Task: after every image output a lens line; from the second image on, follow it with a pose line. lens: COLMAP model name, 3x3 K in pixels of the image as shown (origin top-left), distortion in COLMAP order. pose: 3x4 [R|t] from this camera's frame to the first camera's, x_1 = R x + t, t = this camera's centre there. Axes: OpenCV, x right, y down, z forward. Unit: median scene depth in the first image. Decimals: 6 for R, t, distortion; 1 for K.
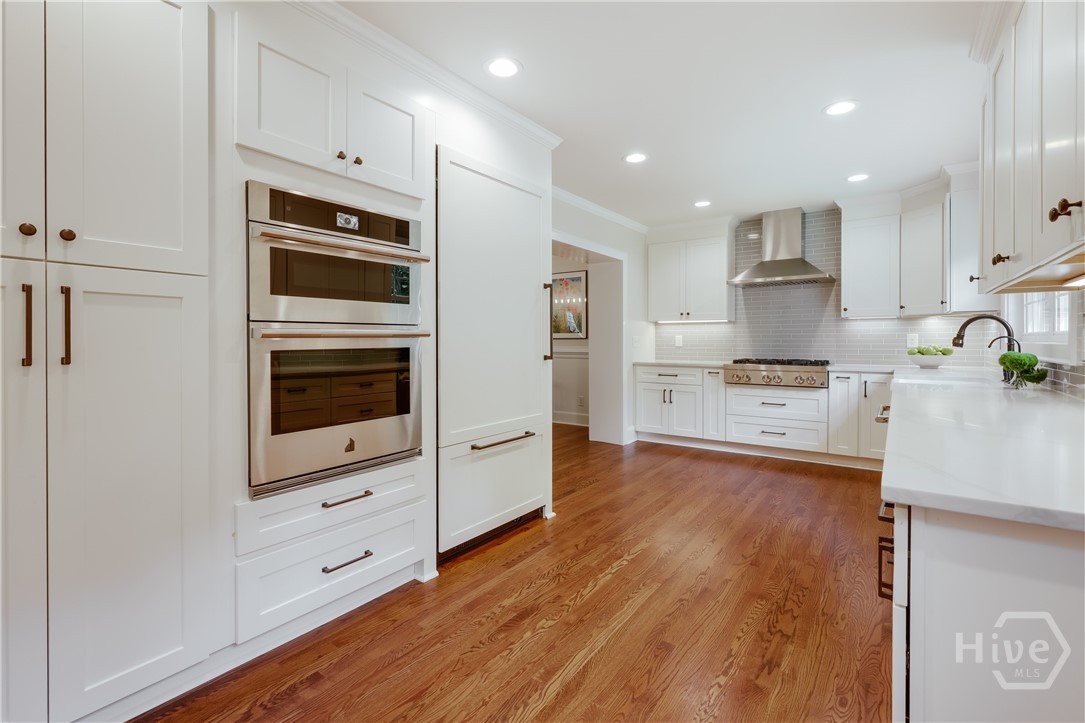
lens RADIAL K [[458.4, 0, 538.9], [0, 458.4, 342.9], [0, 0, 1]] dist [0.000620, 0.000025]
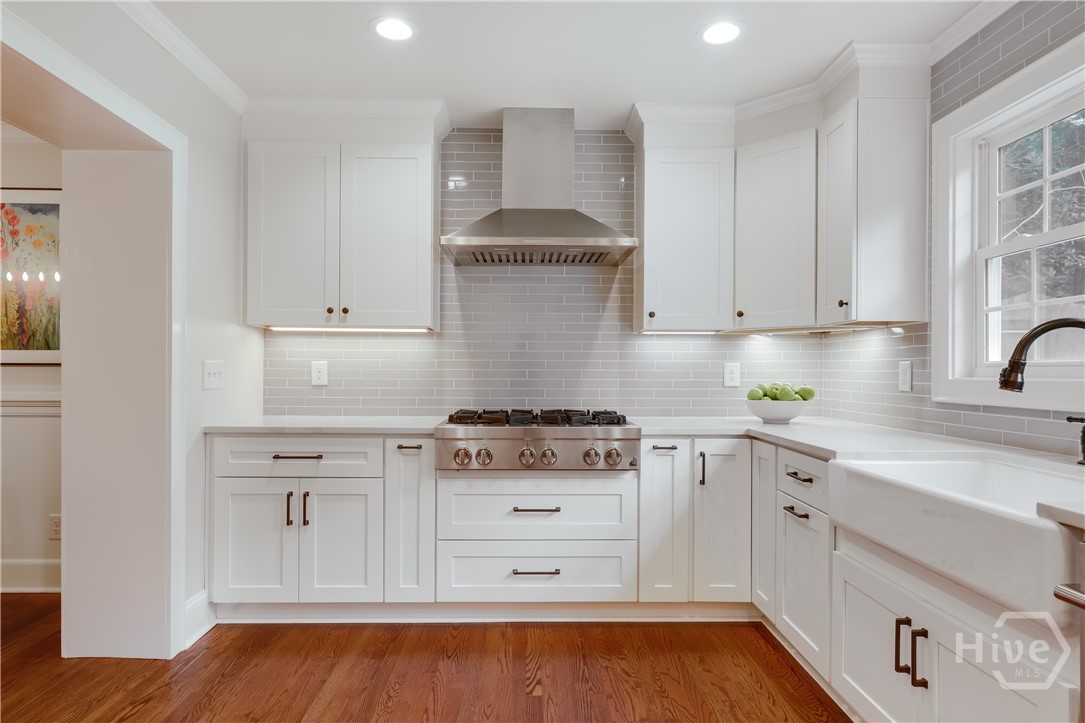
lens RADIAL K [[612.6, 0, 539.6], [0, 612.6, 371.4], [0, 0, 1]] dist [0.000322, 0.000680]
pose [[0.776679, 0.005661, 0.629872, 0.113698], [-0.002139, 0.999978, -0.006349, -0.002685], [-0.629894, 0.003584, 0.776673, 0.478069]]
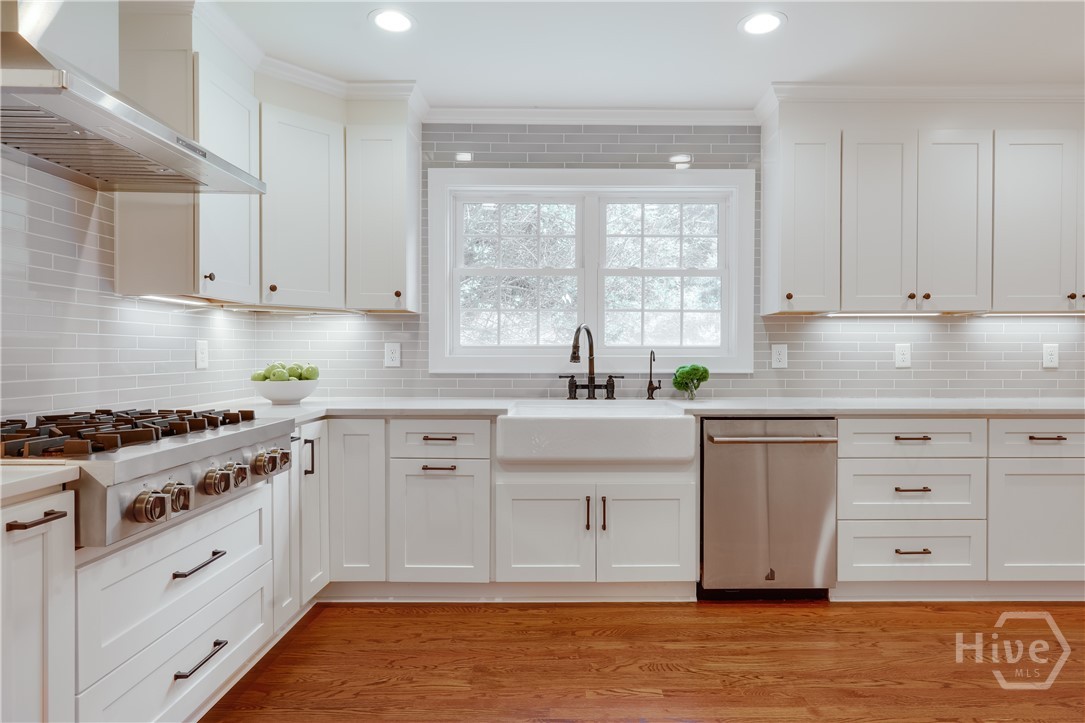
lens RADIAL K [[654.3, 0, 543.5], [0, 654.3, 355.3], [0, 0, 1]] dist [0.000462, -0.000526]
pose [[-0.618524, -0.001738, 0.785764, 0.031524], [0.003580, 0.999981, 0.005030, -0.005003], [-0.785758, 0.005925, -0.618506, 1.002586]]
